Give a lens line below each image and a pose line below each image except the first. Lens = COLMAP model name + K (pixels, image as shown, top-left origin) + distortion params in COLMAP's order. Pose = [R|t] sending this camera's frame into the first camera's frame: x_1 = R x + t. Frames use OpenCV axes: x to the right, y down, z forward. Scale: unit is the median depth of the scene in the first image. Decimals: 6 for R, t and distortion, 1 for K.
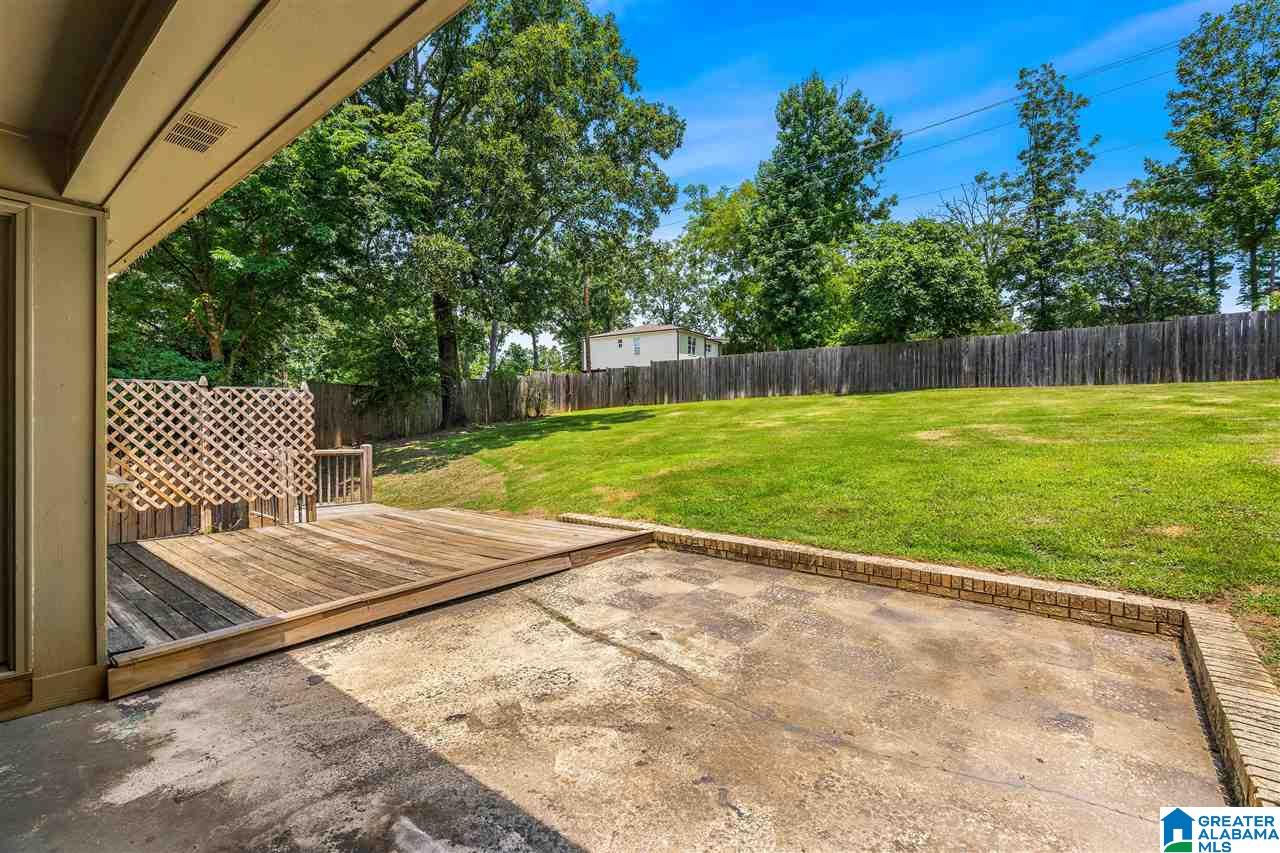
lens RADIAL K [[575.5, 0, 639.2], [0, 575.5, 424.8], [0, 0, 1]] dist [-0.002951, 0.000428]
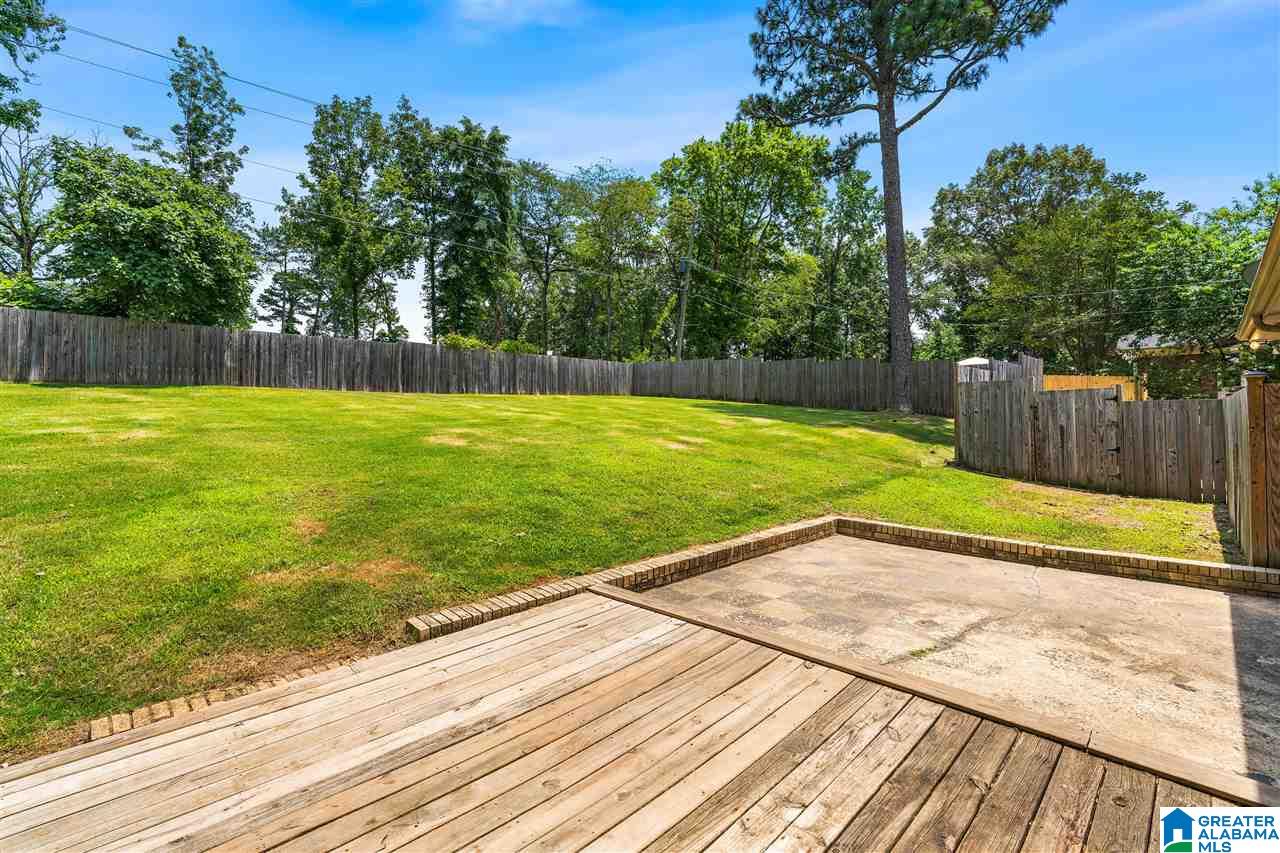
lens RADIAL K [[575.5, 0, 635.2], [0, 575.5, 412.2], [0, 0, 1]] dist [-0.002951, 0.000428]
pose [[0.108814, 0.008569, 0.994025, -1.041954], [0.009417, 0.999909, -0.009650, -0.043871], [-0.994018, 0.010410, 0.108723, 1.271181]]
